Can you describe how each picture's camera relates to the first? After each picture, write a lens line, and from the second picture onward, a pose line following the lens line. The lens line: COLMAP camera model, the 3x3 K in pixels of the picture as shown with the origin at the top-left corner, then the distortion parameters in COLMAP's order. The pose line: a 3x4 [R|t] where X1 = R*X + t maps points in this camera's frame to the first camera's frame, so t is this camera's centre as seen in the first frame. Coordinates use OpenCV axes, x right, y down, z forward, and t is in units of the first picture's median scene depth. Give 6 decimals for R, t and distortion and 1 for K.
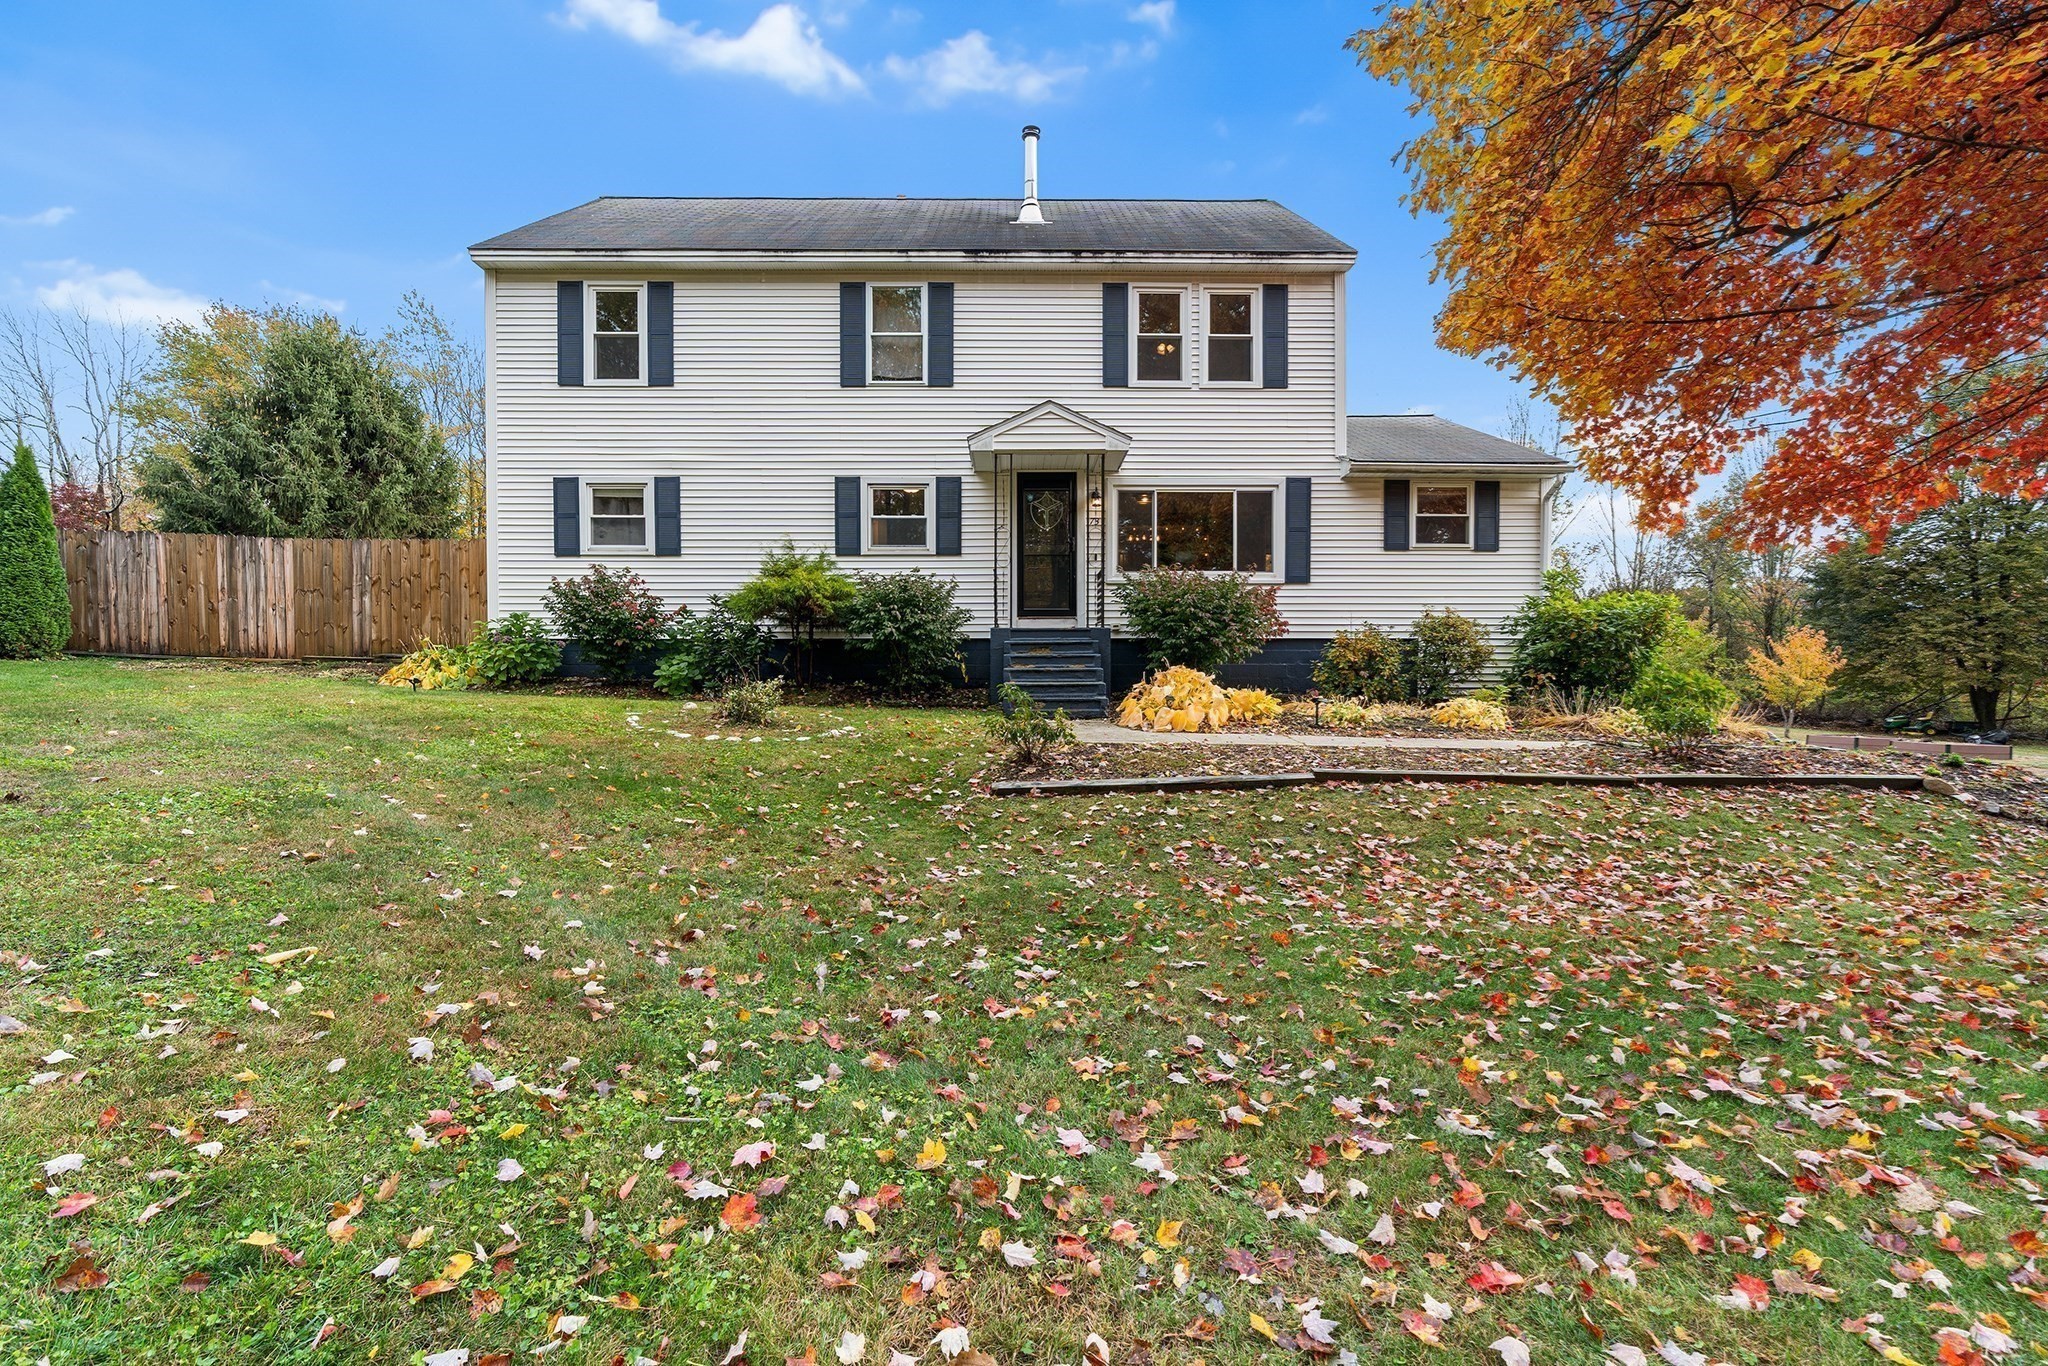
lens RADIAL K [[927.1, 0, 1024.0], [0, 927.1, 683.0], [0, 0, 1]] dist [-0.001316, -0.000027]
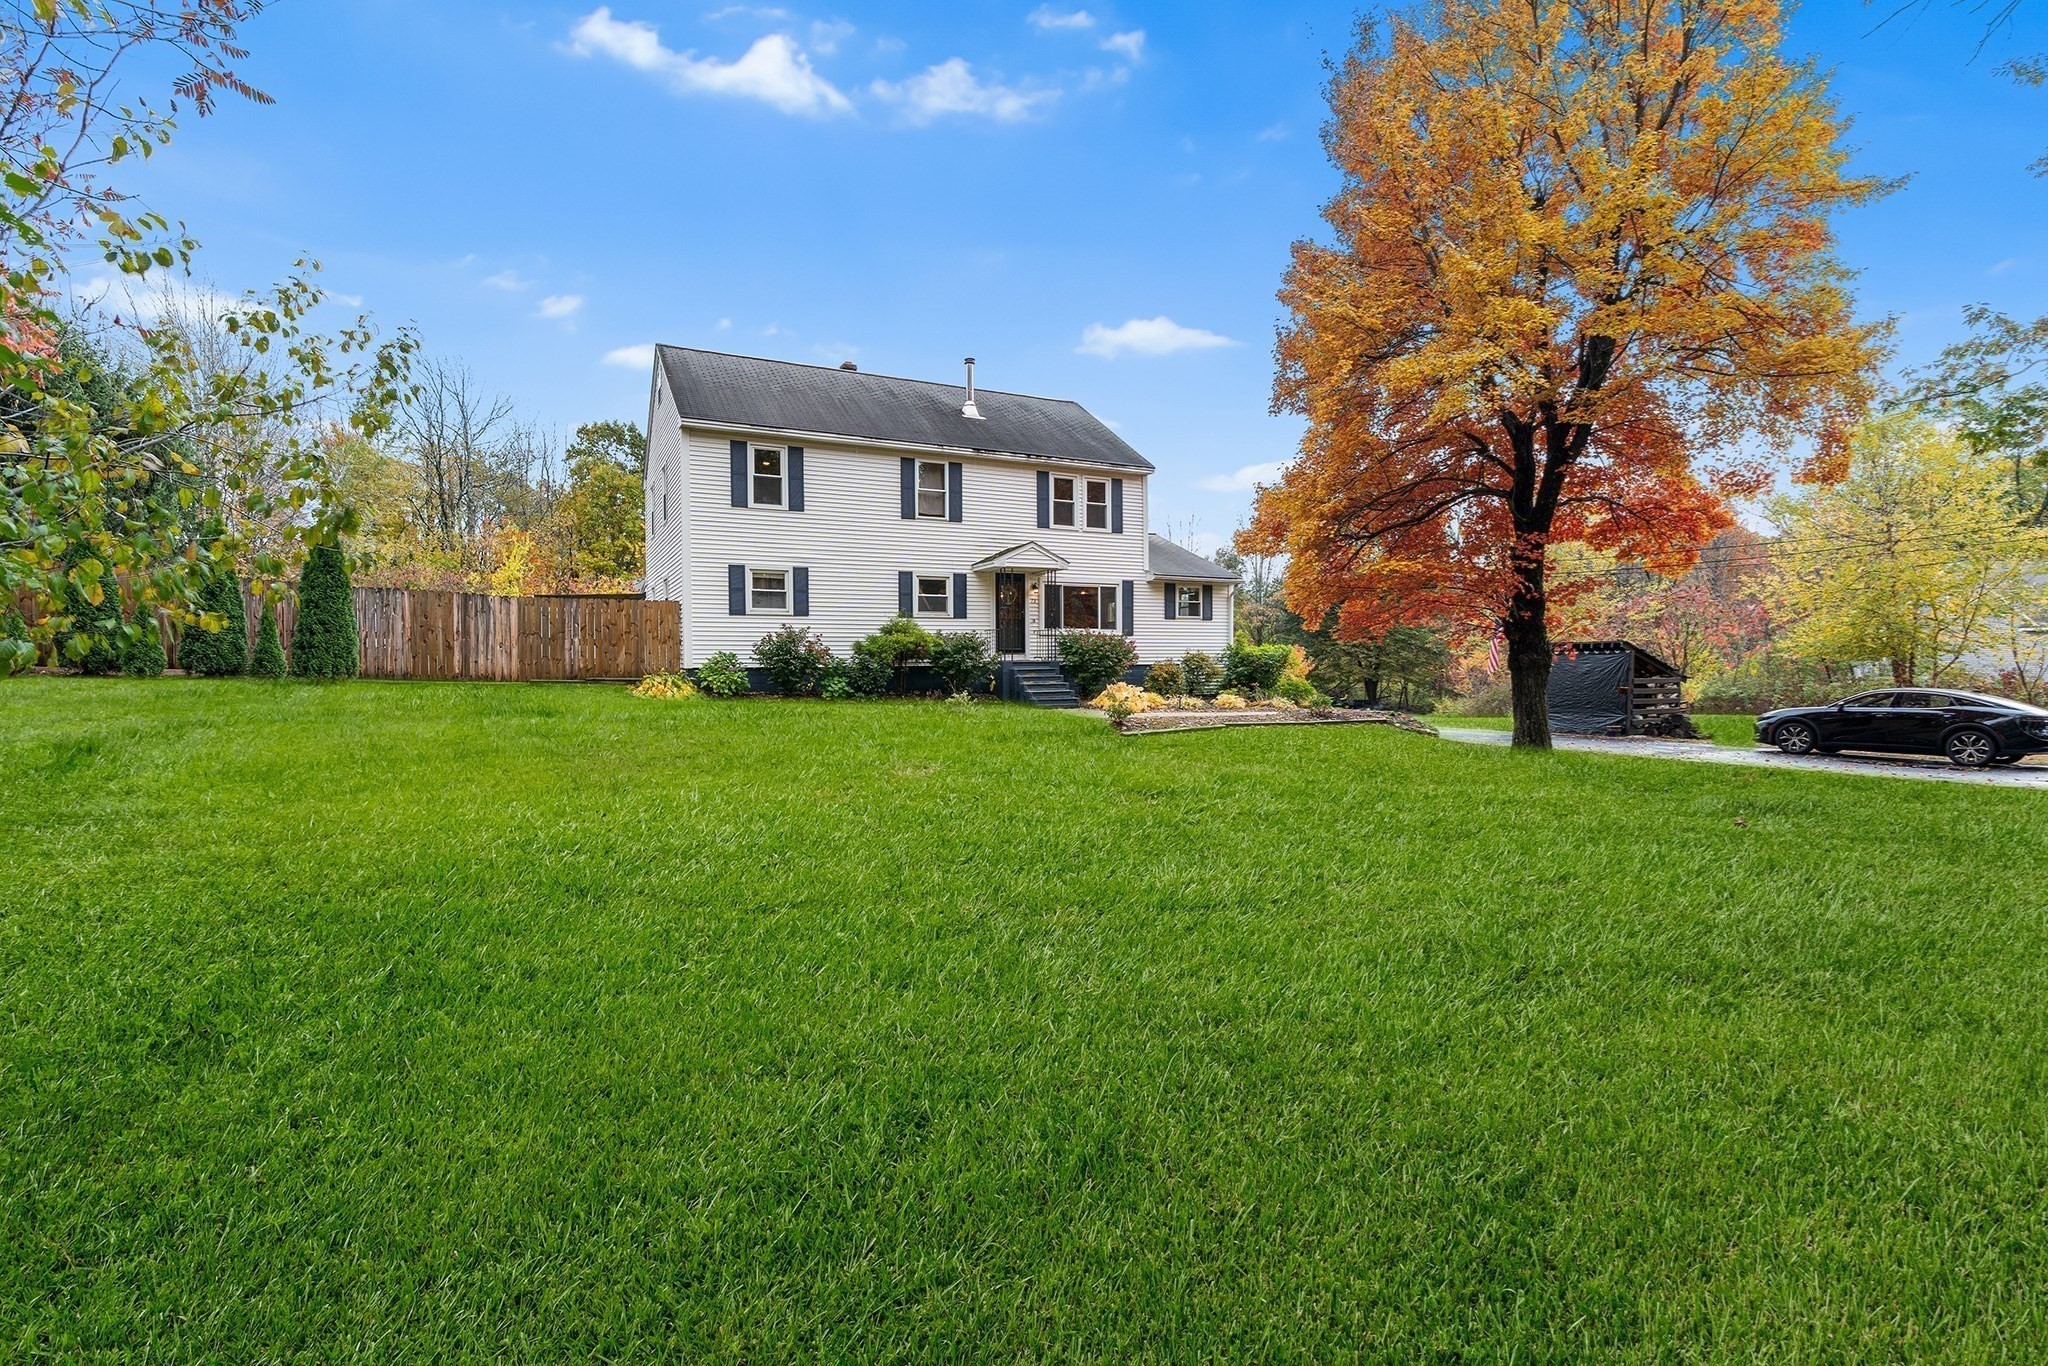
lens RADIAL K [[927.1, 0, 1024.0], [0, 927.1, 683.0], [0, 0, 1]] dist [-0.001316, -0.000027]
pose [[0.896236, -0.014155, 0.443352, -0.753922], [0.010943, 0.999892, 0.009801, -0.031075], [-0.443443, -0.003933, 0.896294, -0.626986]]
